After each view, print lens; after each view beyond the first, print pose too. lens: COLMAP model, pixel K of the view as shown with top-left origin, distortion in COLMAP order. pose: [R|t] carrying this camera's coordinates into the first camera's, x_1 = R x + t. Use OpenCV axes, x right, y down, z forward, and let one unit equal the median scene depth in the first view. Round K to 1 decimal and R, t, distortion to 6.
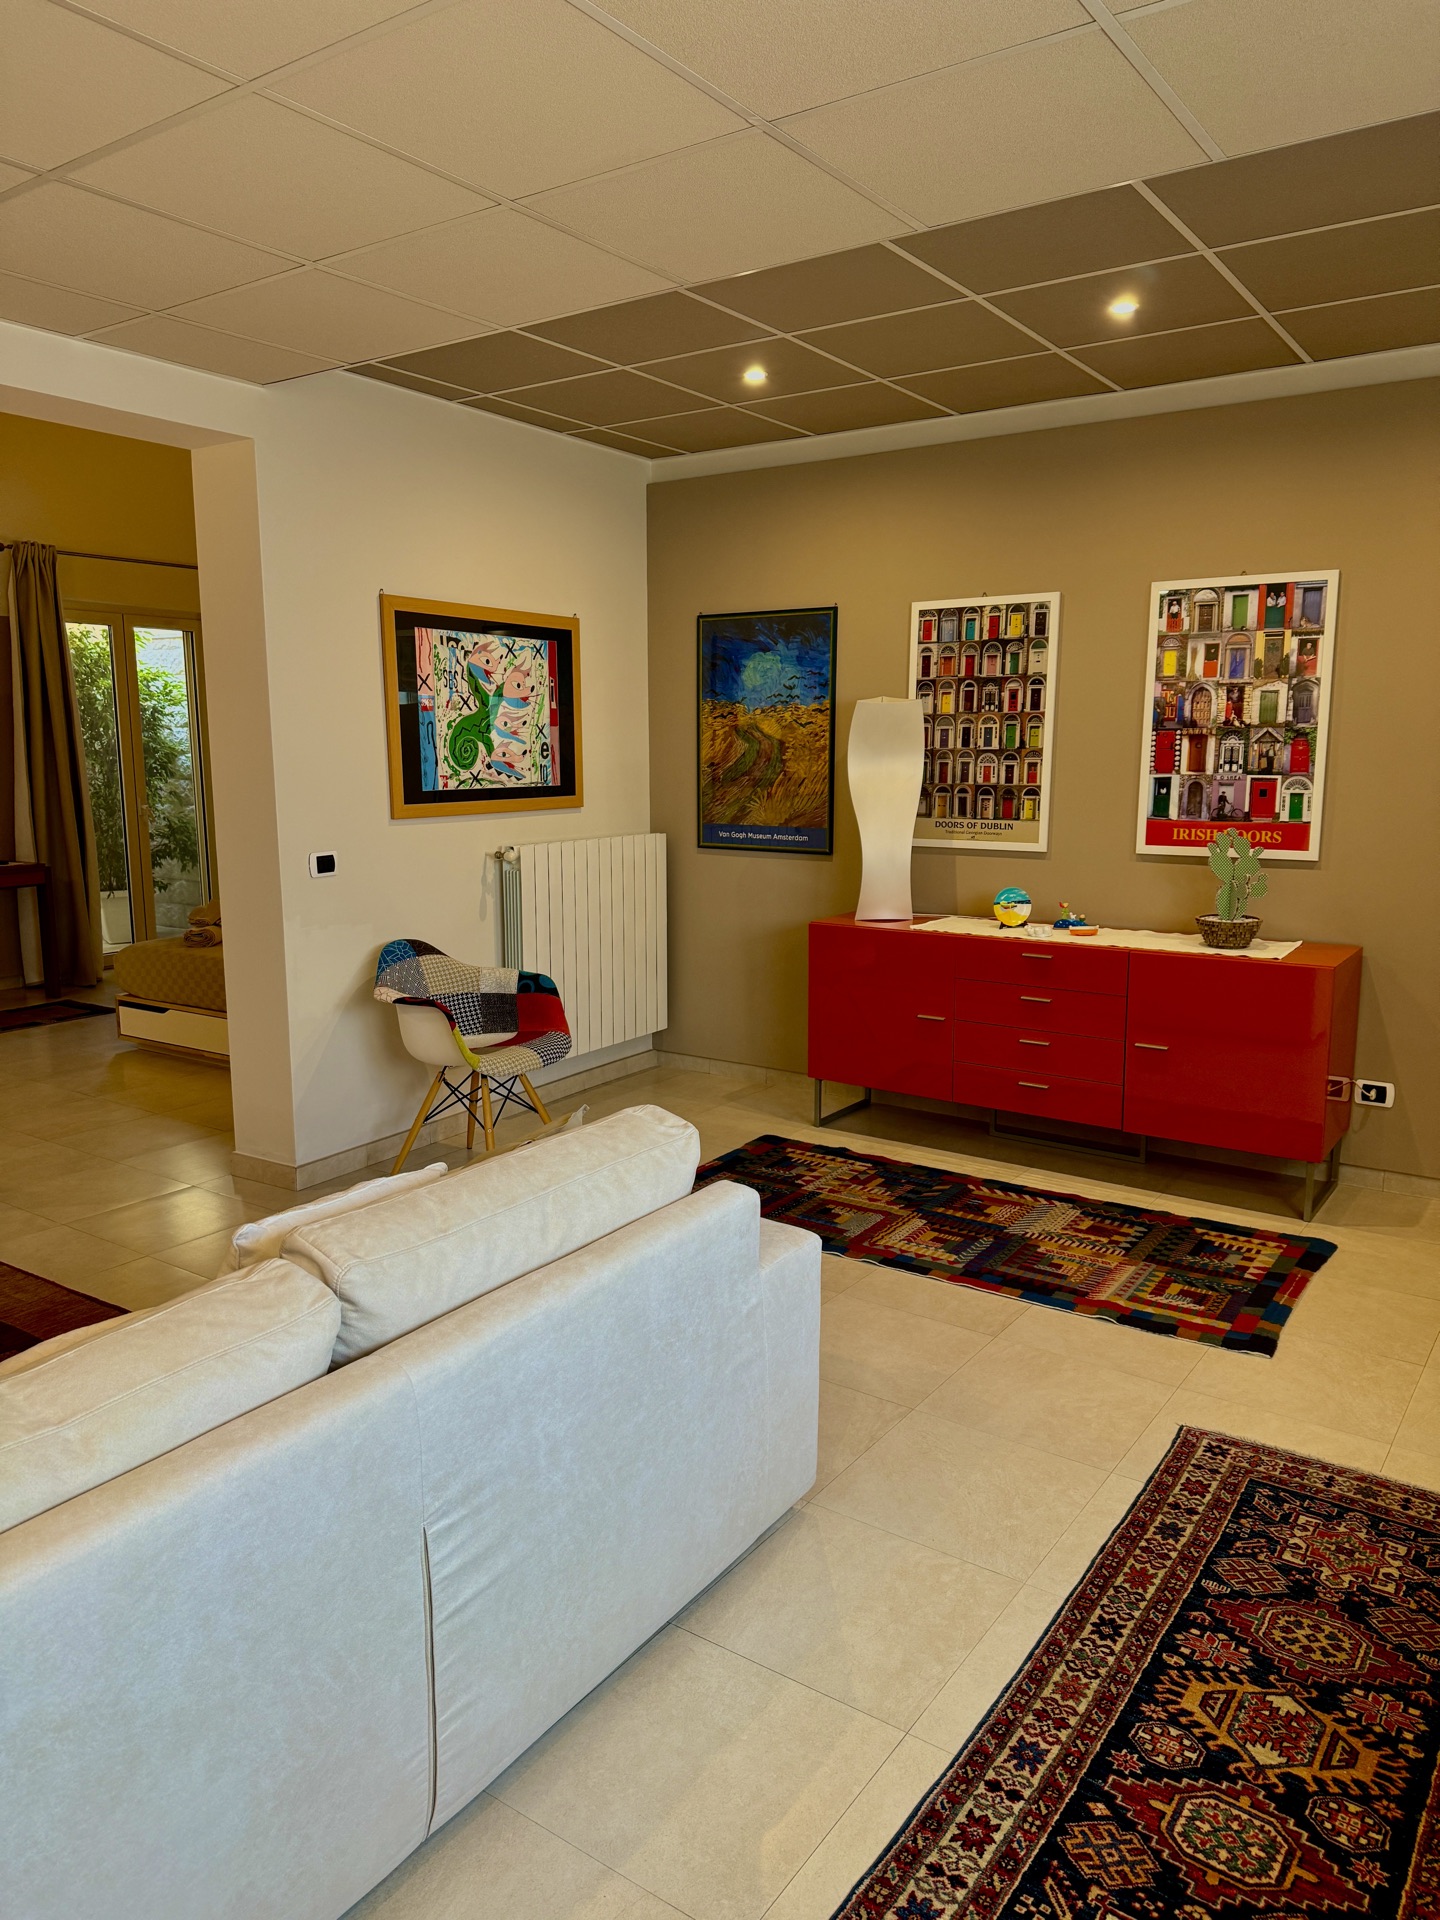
lens RADIAL K [[1358.8, 0, 718.6], [0, 1358.8, 951.8], [0, 0, 1]] dist [0.008902, -0.013071]
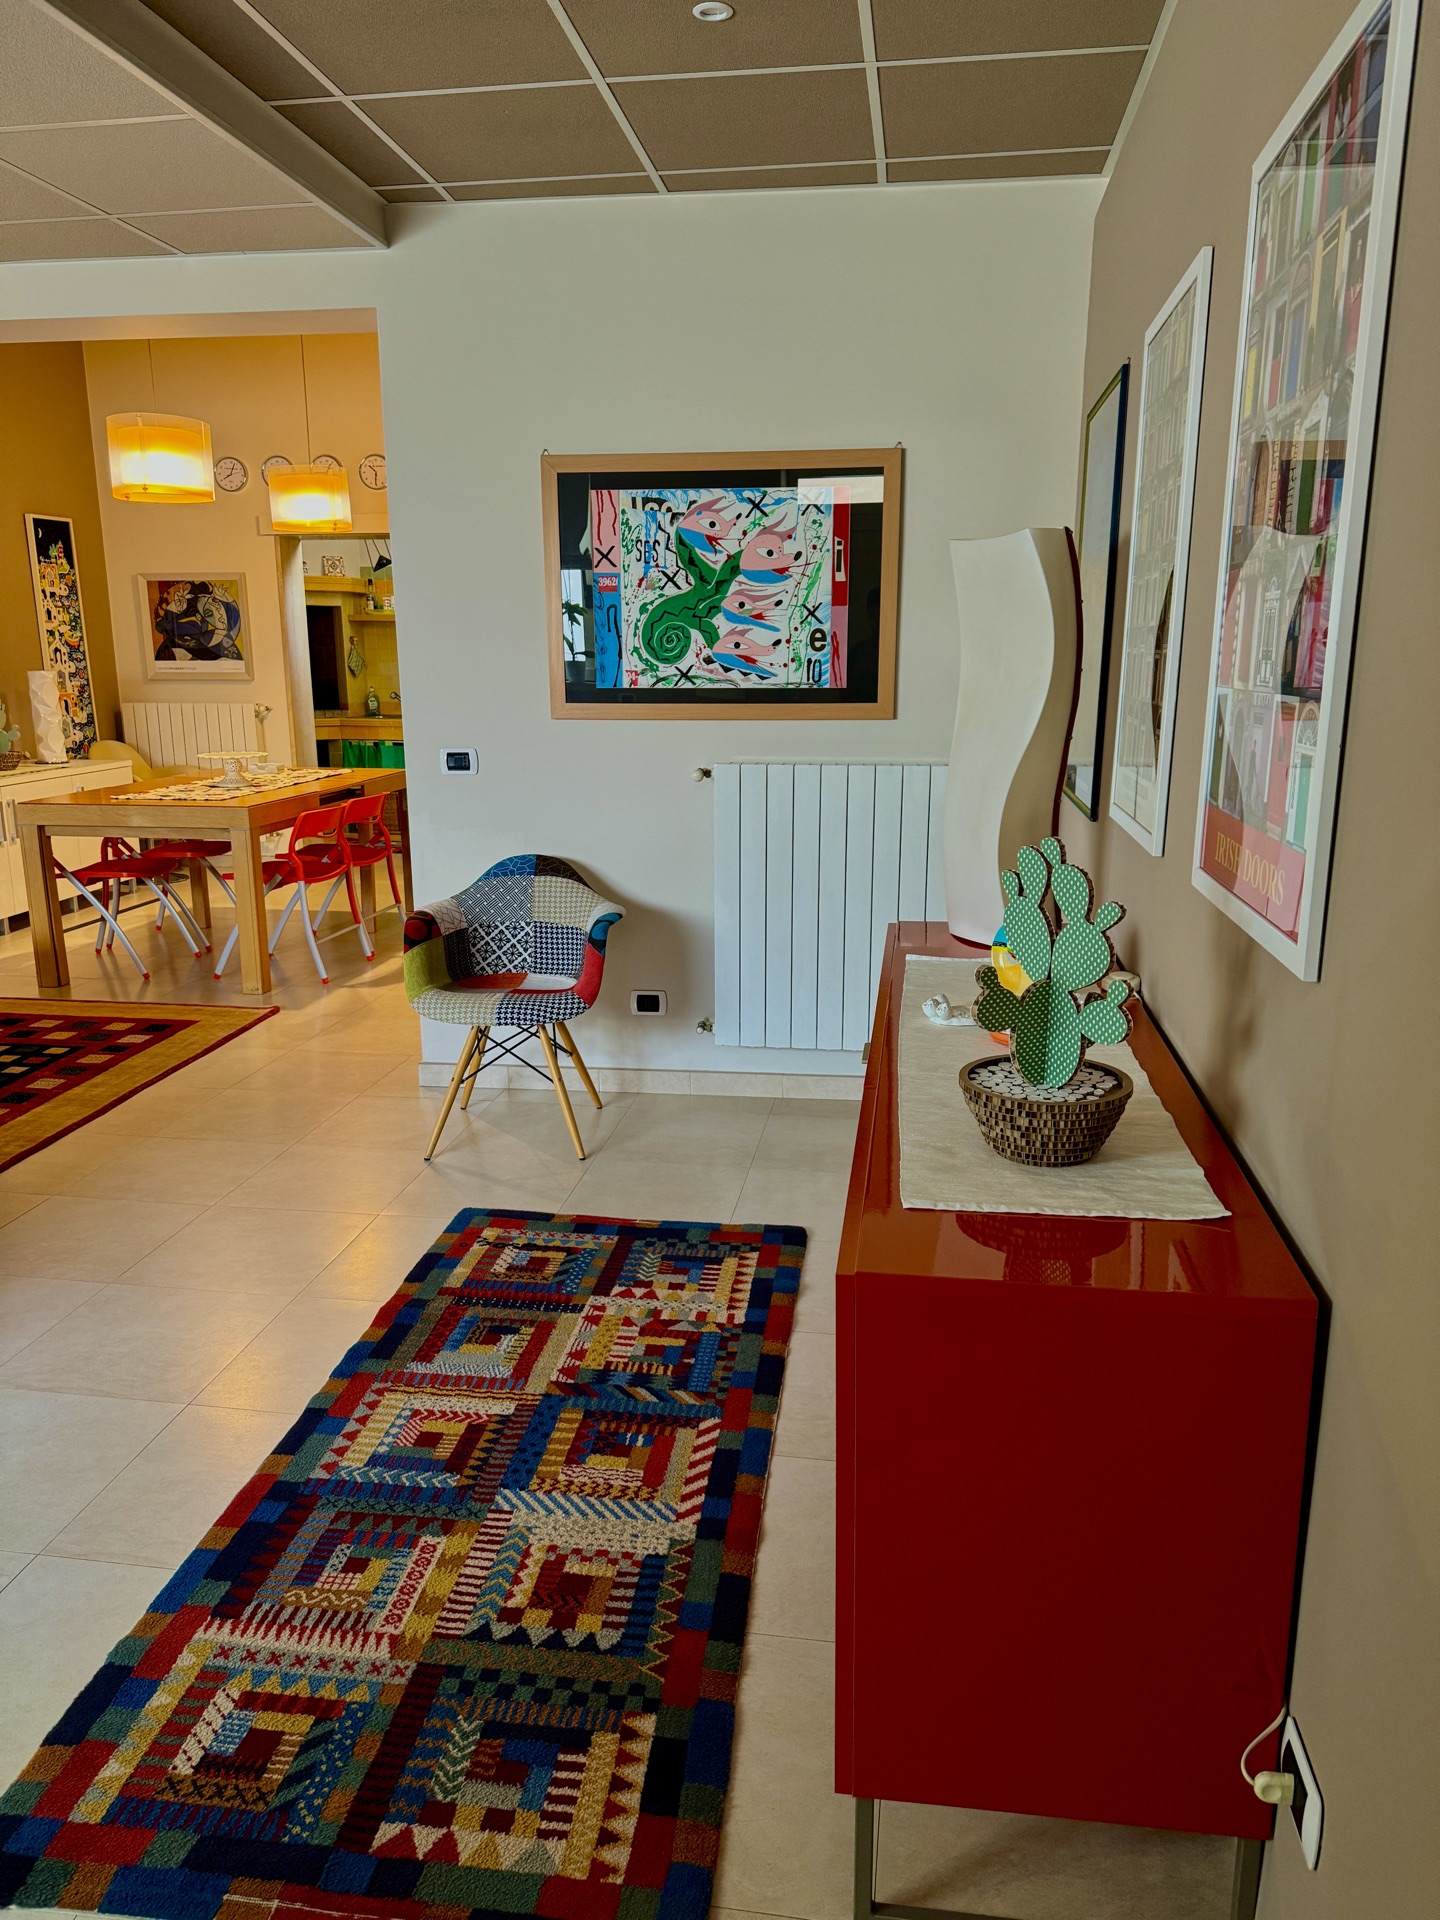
lens RADIAL K [[1358.8, 0, 725.6], [0, 1358.8, 976.3], [0, 0, 1]] dist [0.008902, -0.013071]
pose [[0.441566, 0.219941, -0.869854, 0.592679], [-0.131002, 0.974904, 0.180002, -0.104738], [0.887614, 0.034470, 0.459297, 0.675946]]
